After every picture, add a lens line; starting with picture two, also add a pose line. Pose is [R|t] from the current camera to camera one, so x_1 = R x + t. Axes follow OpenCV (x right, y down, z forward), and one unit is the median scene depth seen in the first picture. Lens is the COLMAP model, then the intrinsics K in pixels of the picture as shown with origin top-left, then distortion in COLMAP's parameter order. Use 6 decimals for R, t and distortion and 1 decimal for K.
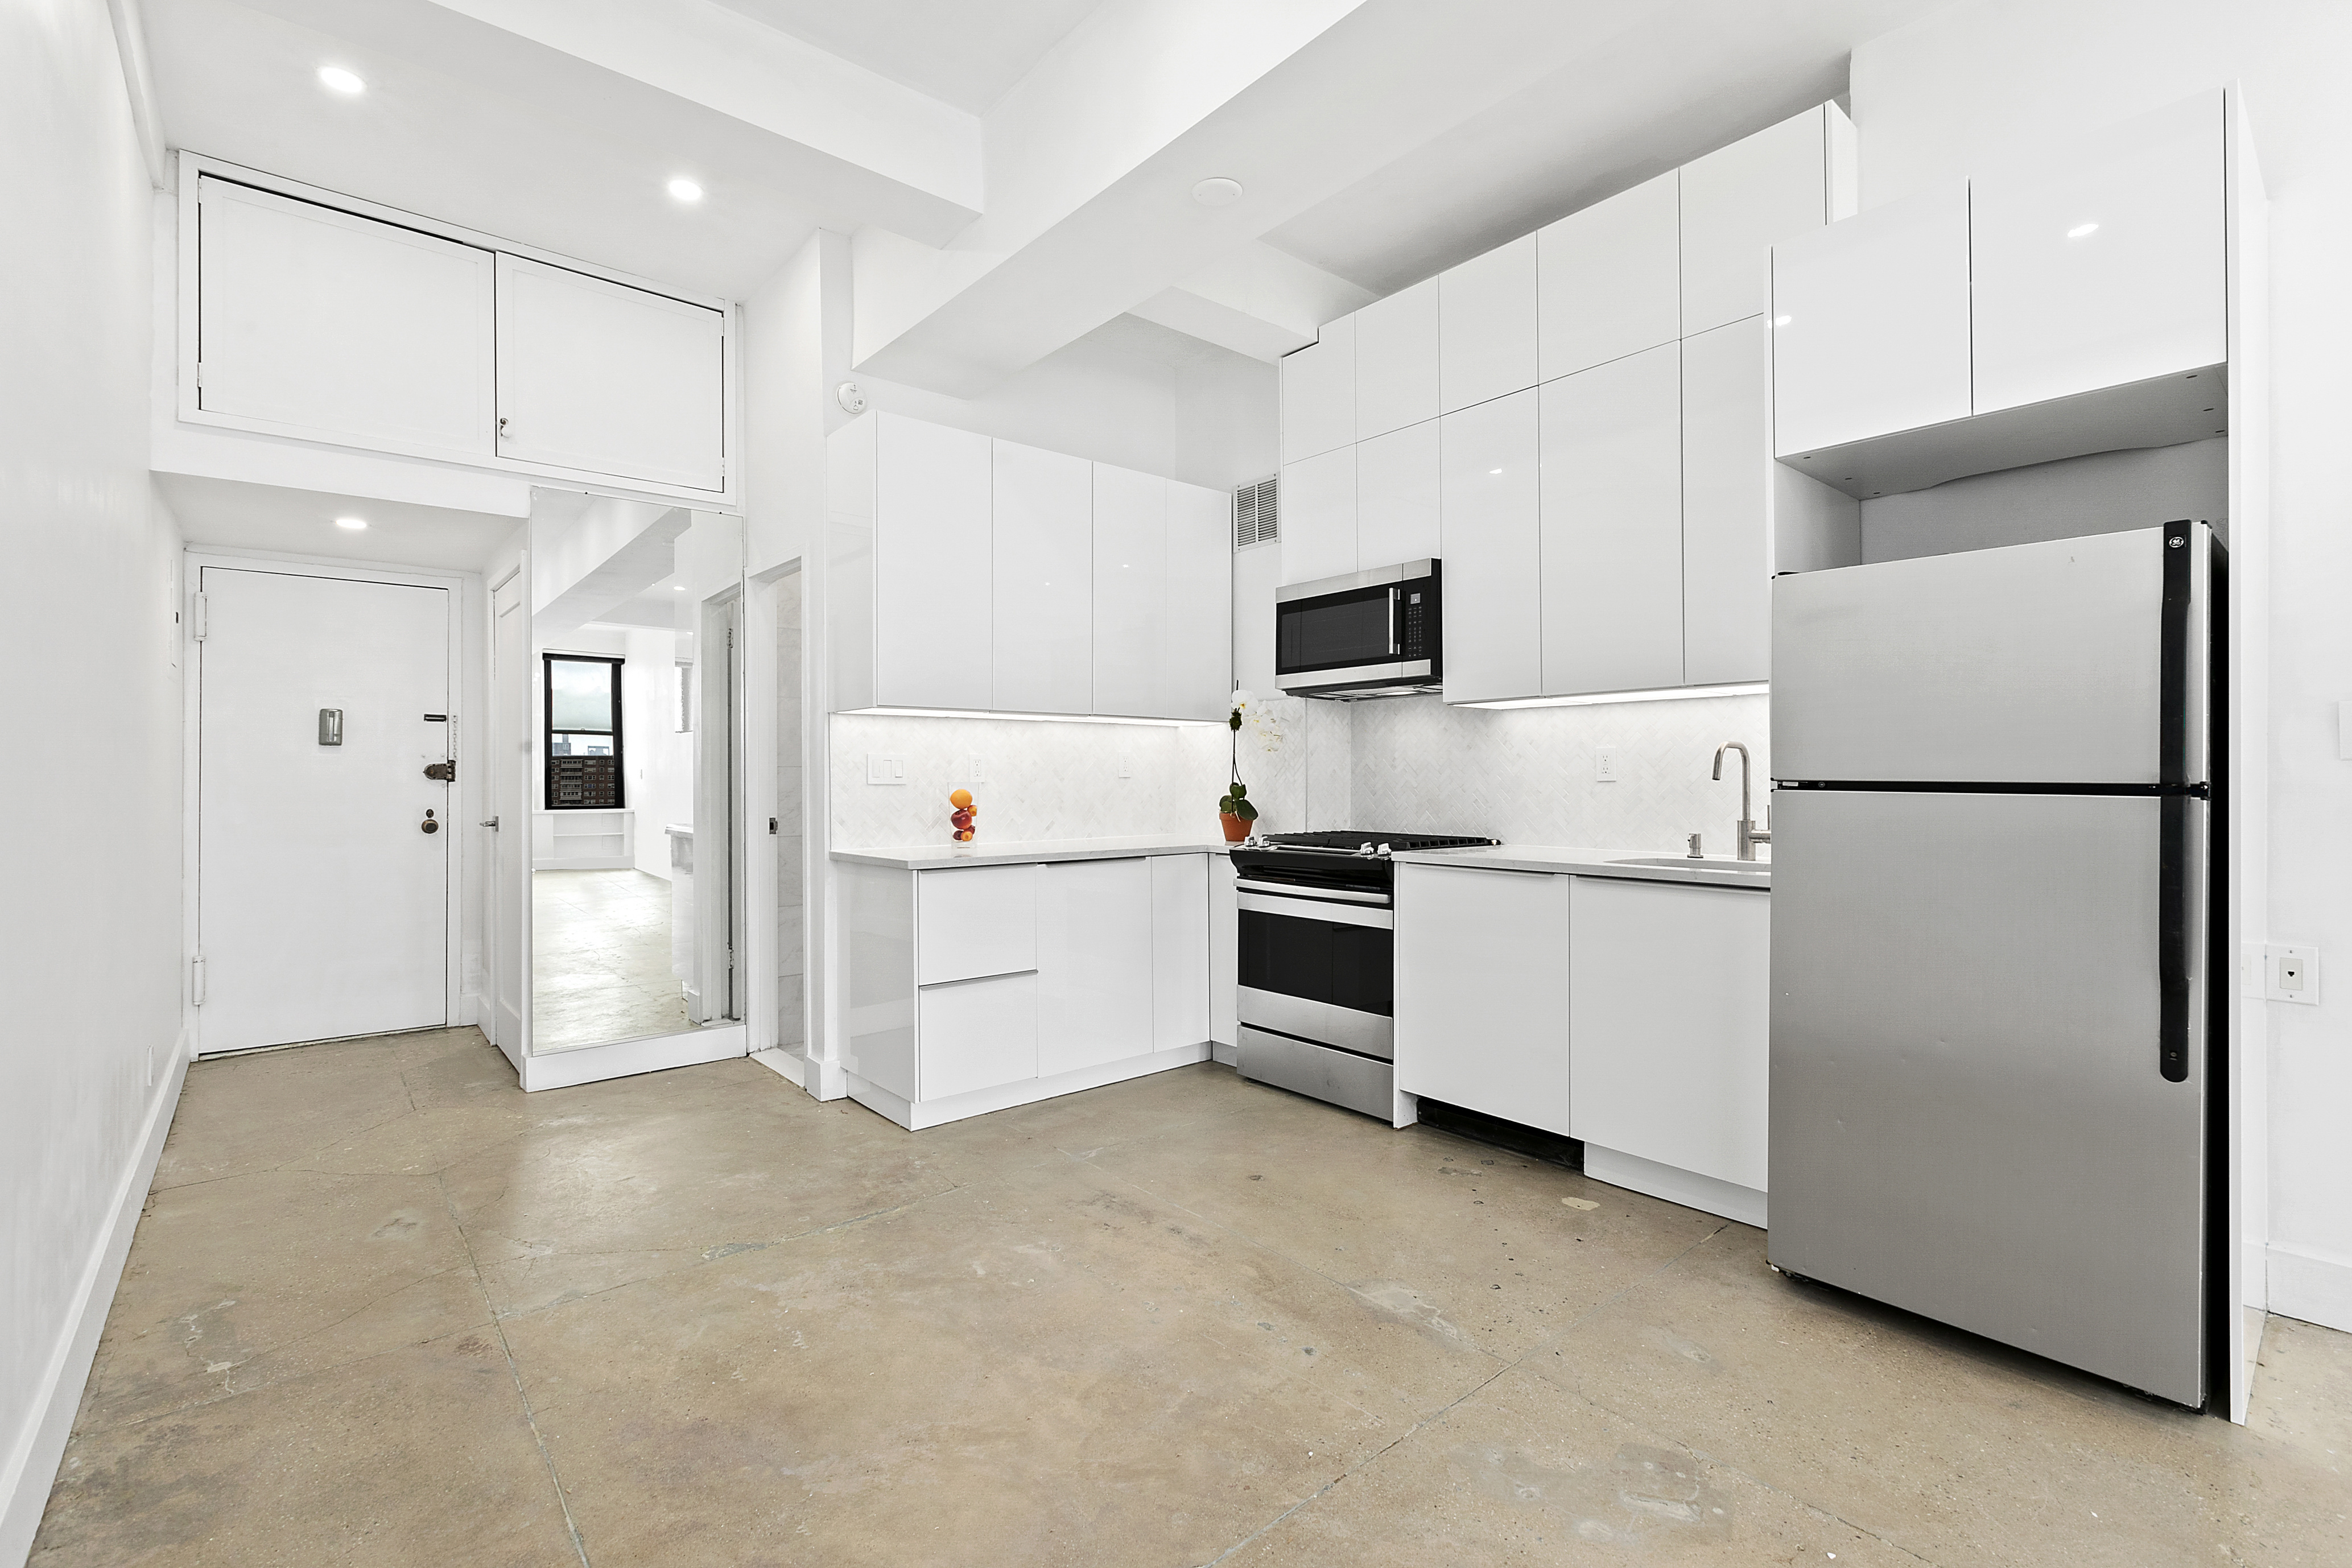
lens RADIAL K [[1054.6, 0, 1174.5], [0, 1054.6, 775.7], [0, 0, 1]] dist [0.002916, -0.005016]
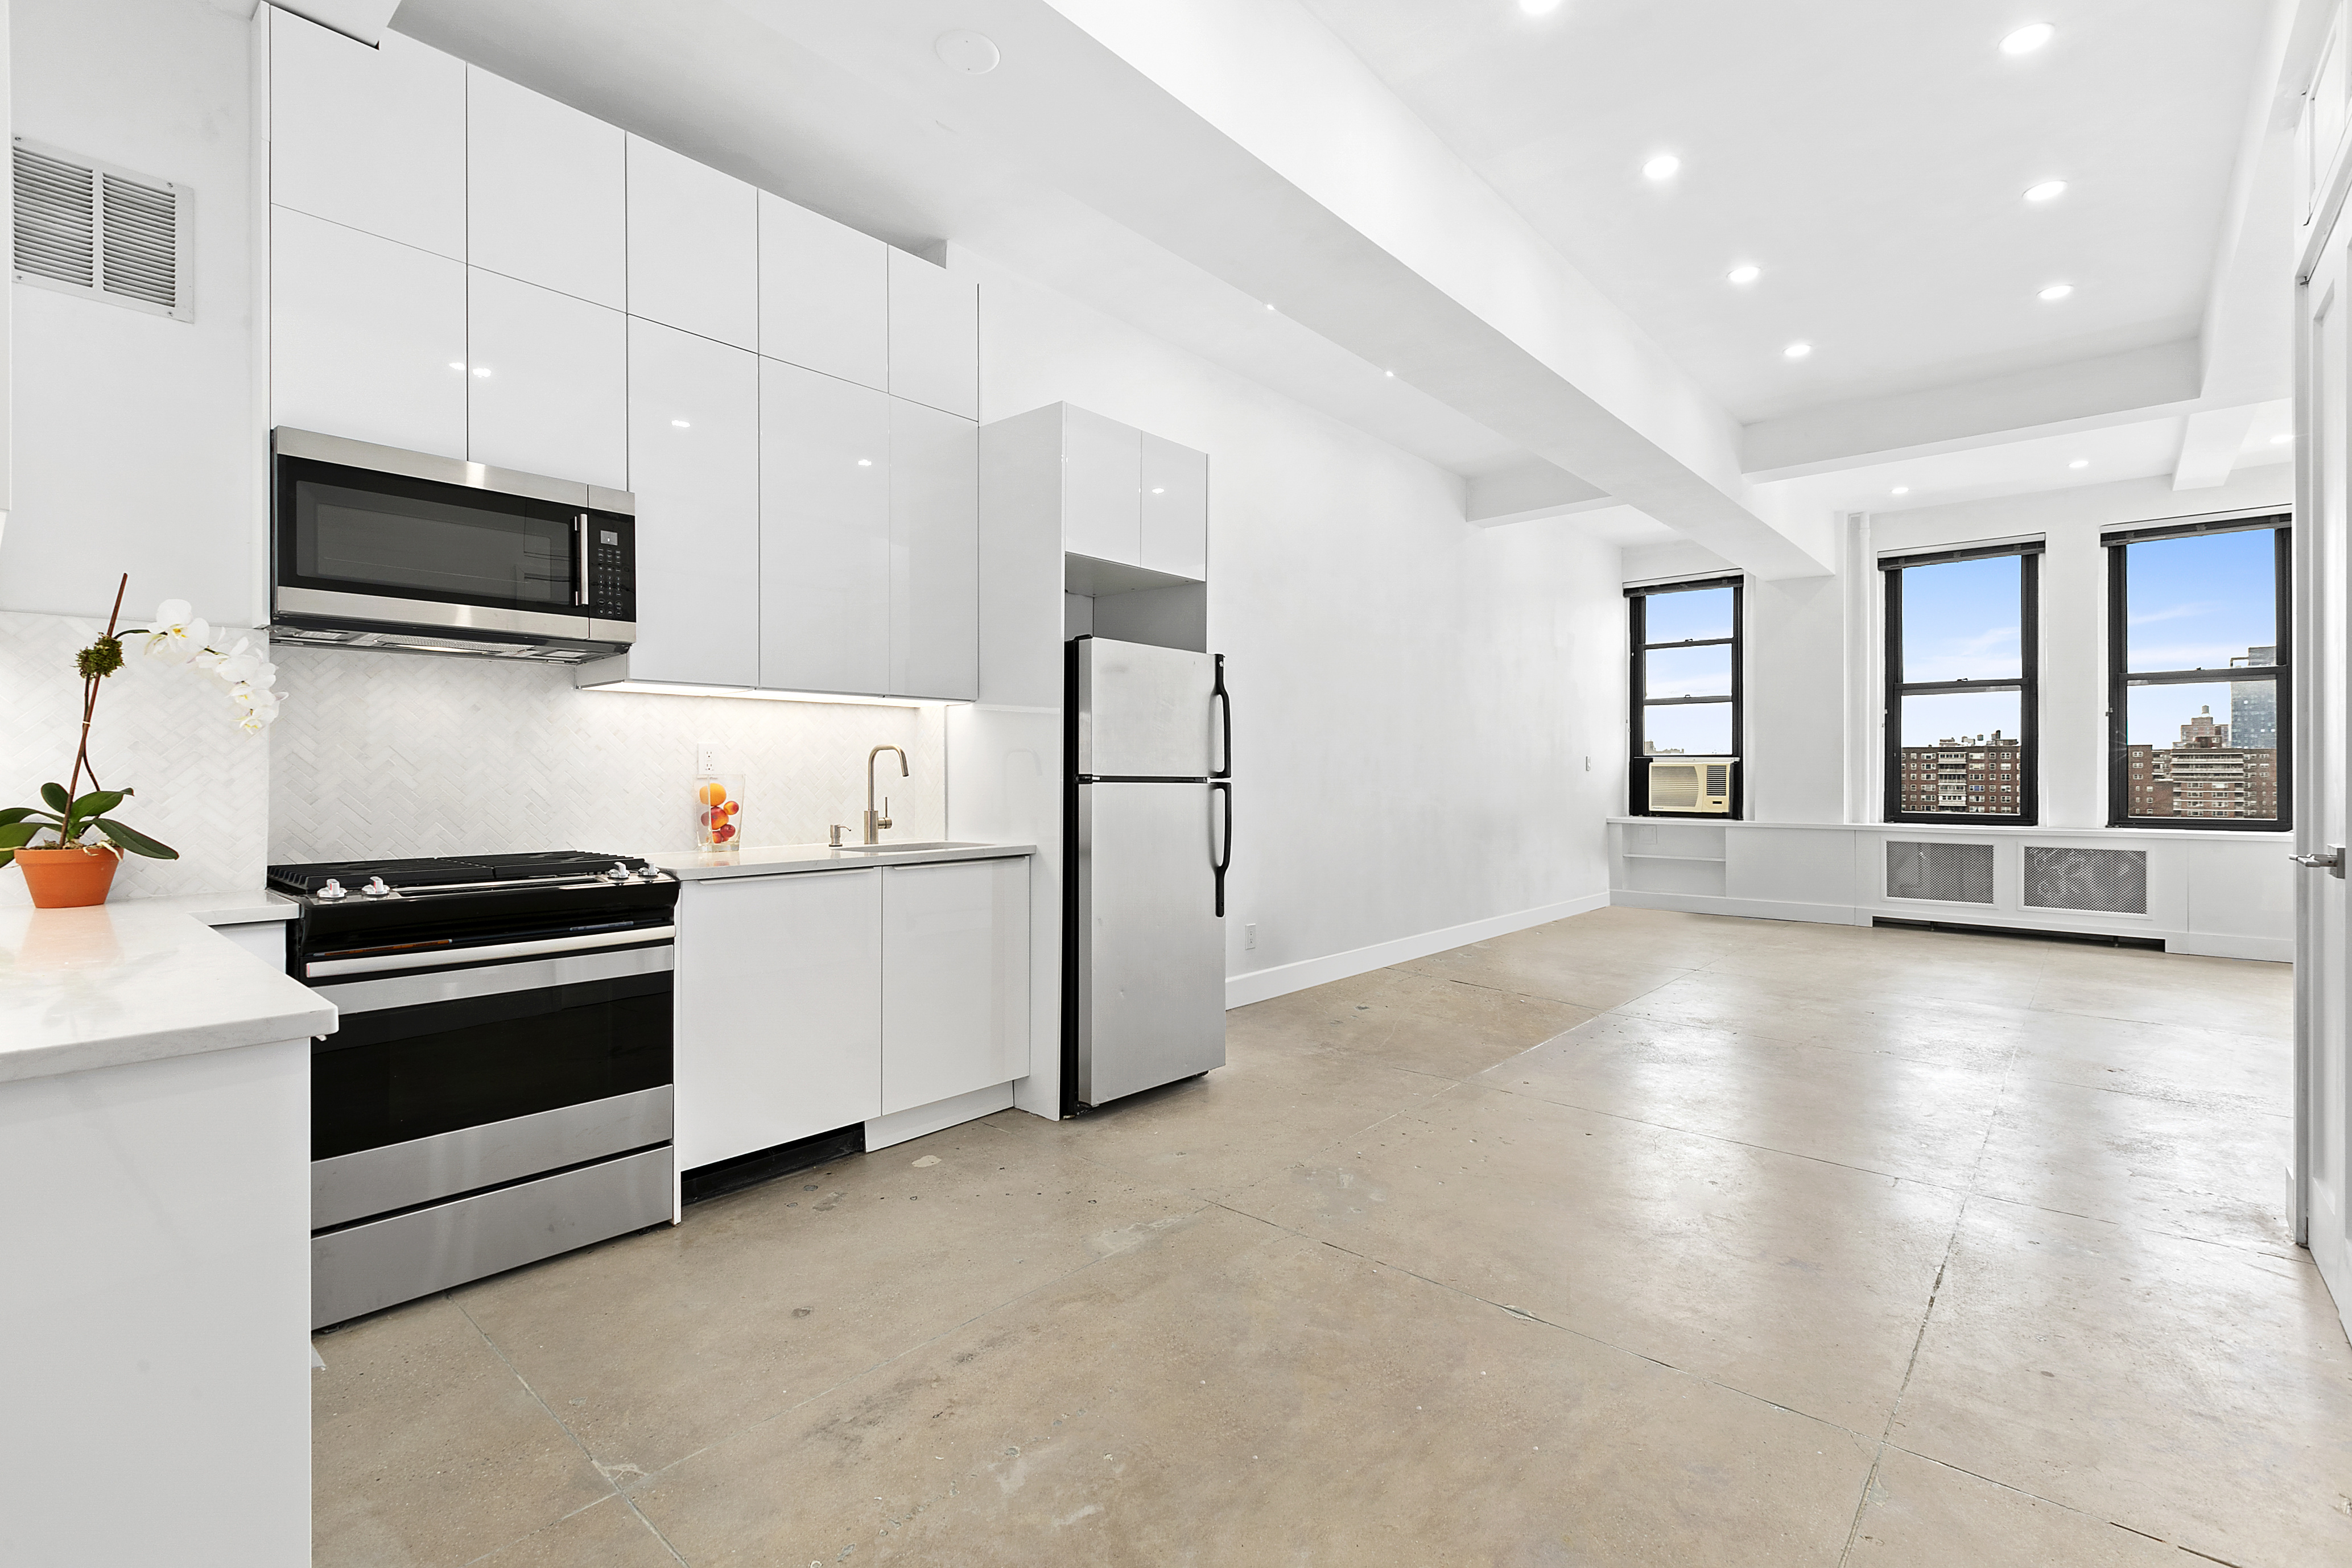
lens RADIAL K [[1054.6, 0, 1174.5], [0, 1054.6, 775.7], [0, 0, 1]] dist [0.002916, -0.005016]
pose [[-0.149139, -0.000609, 0.988816, -0.583808], [-0.003829, 0.999993, 0.000039, 0.001012], [-0.988809, -0.003781, -0.149141, 0.713096]]
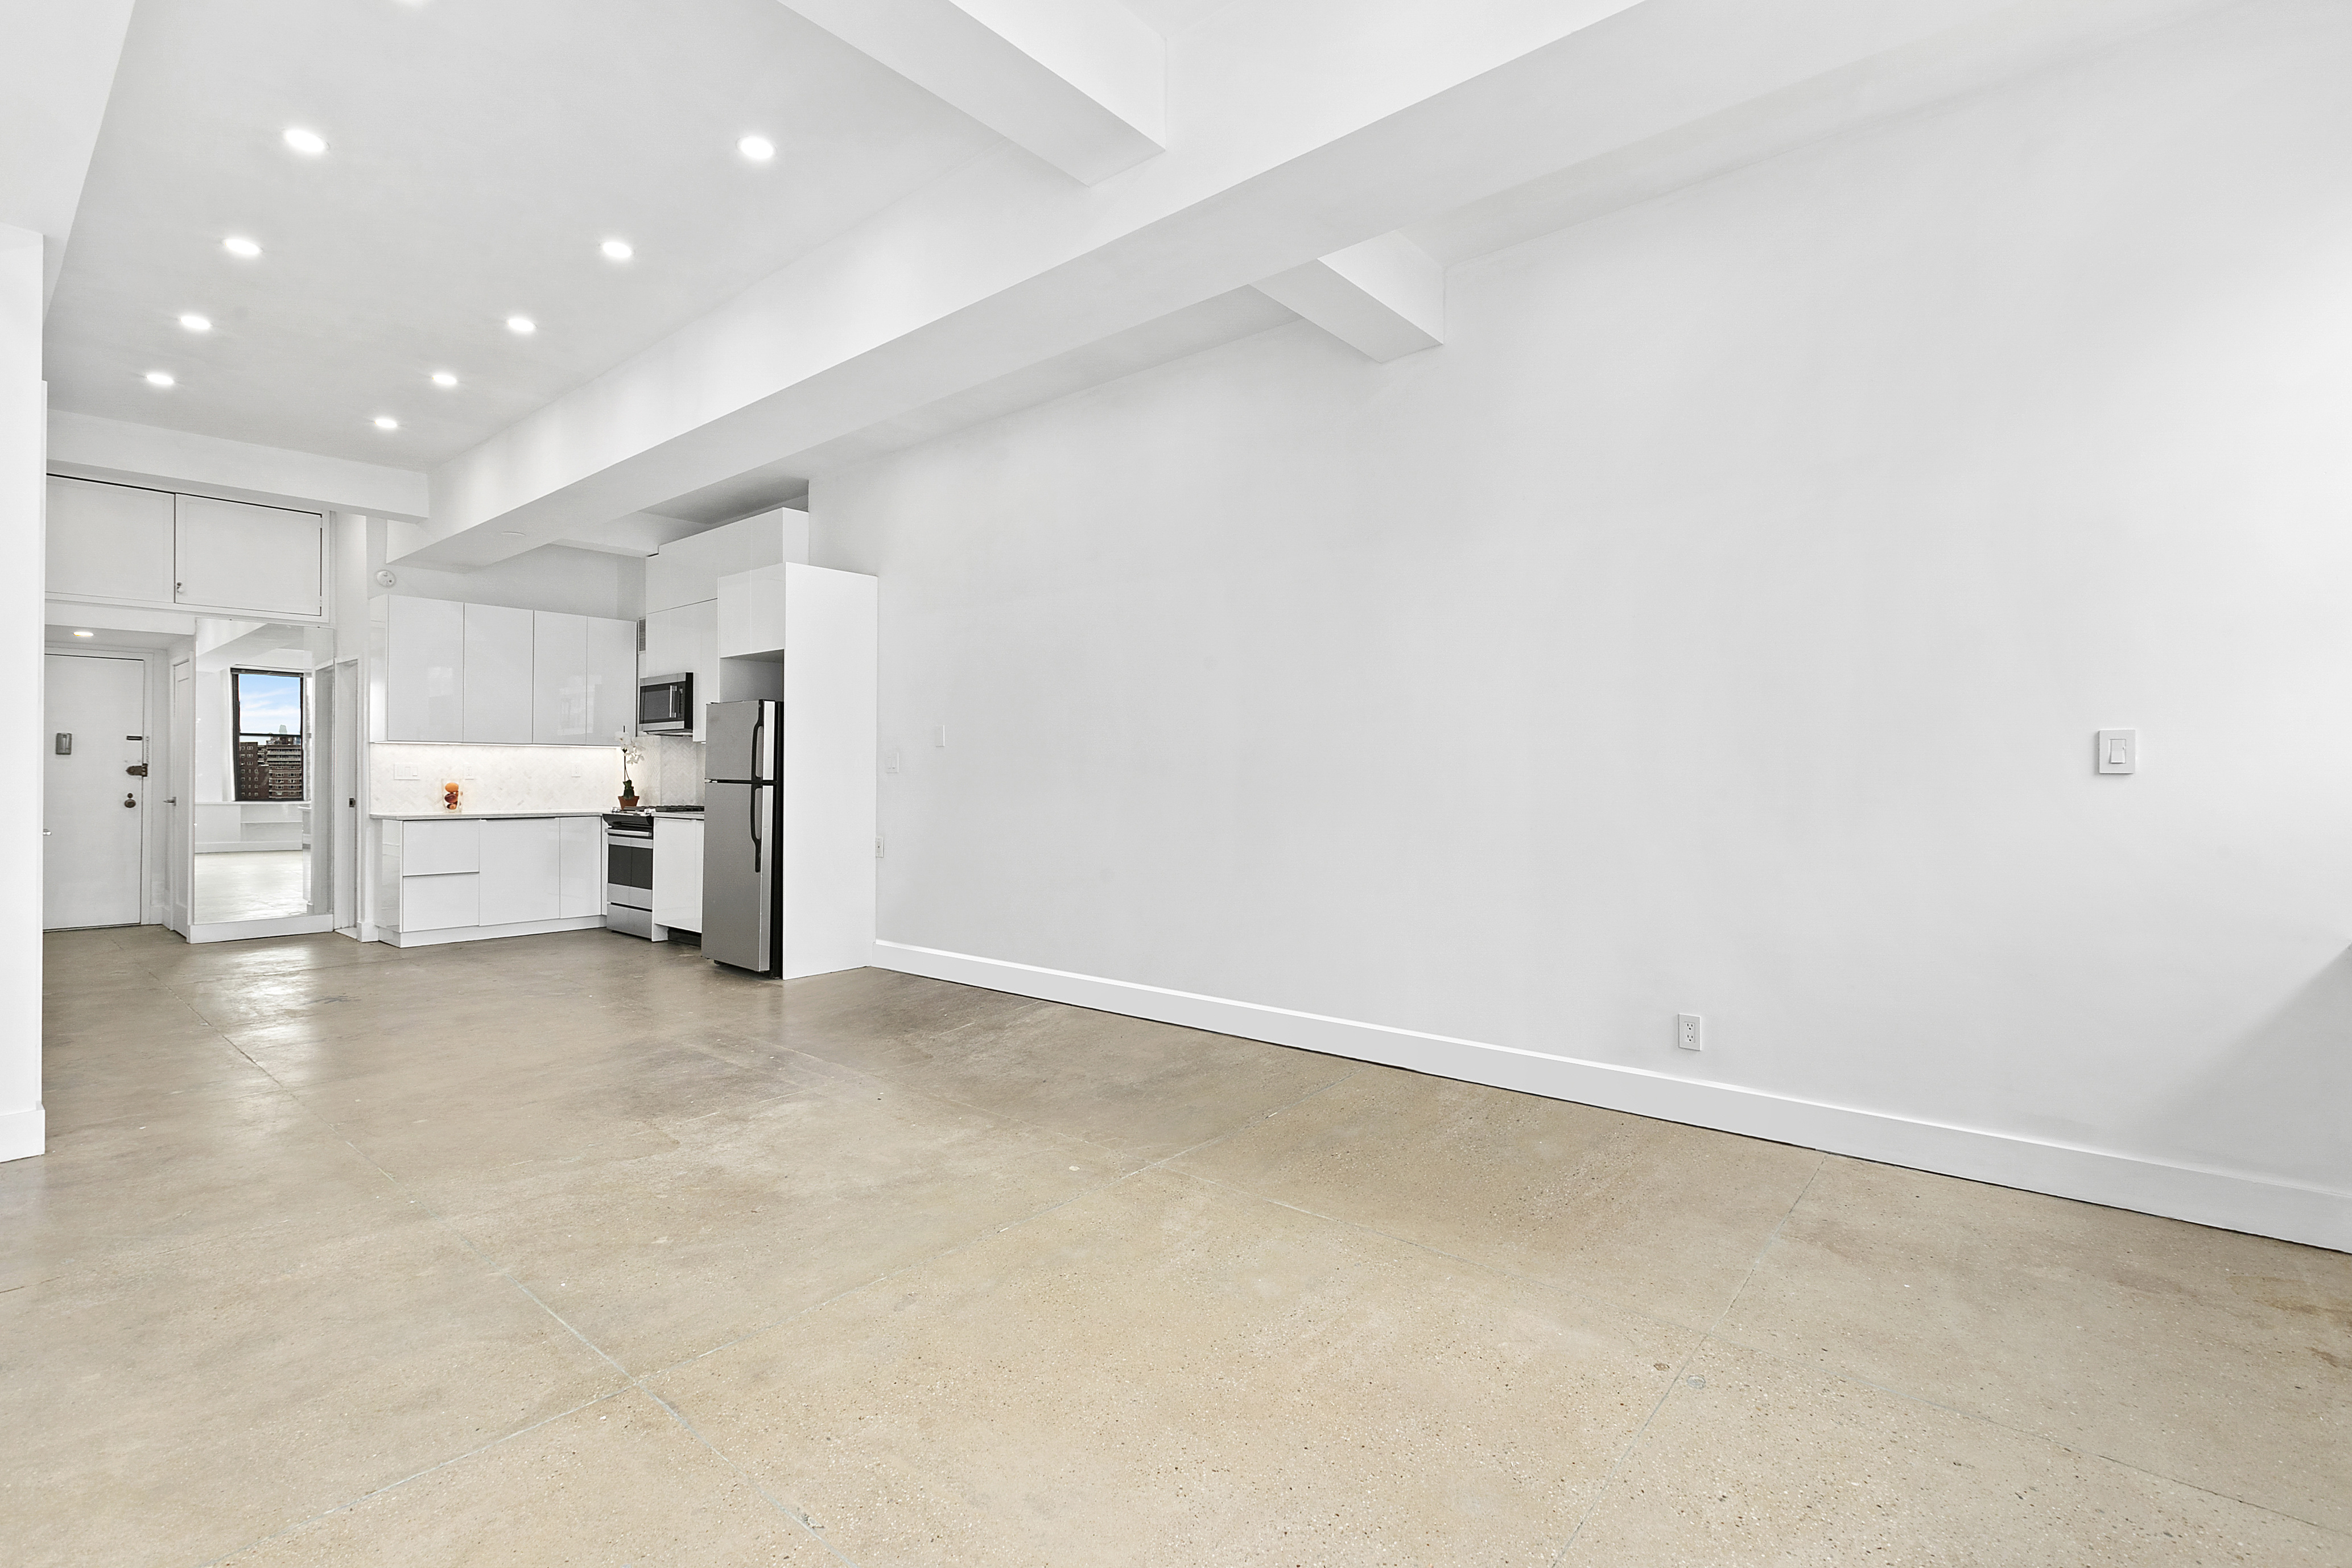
lens RADIAL K [[1054.6, 0, 1174.5], [0, 1054.6, 775.7], [0, 0, 1]] dist [0.002916, -0.005016]
pose [[0.984594, 0.006903, 0.174720, 0.846590], [-0.006675, 0.999976, -0.001890, -0.004781], [-0.174729, 0.000695, 0.984616, -1.248299]]
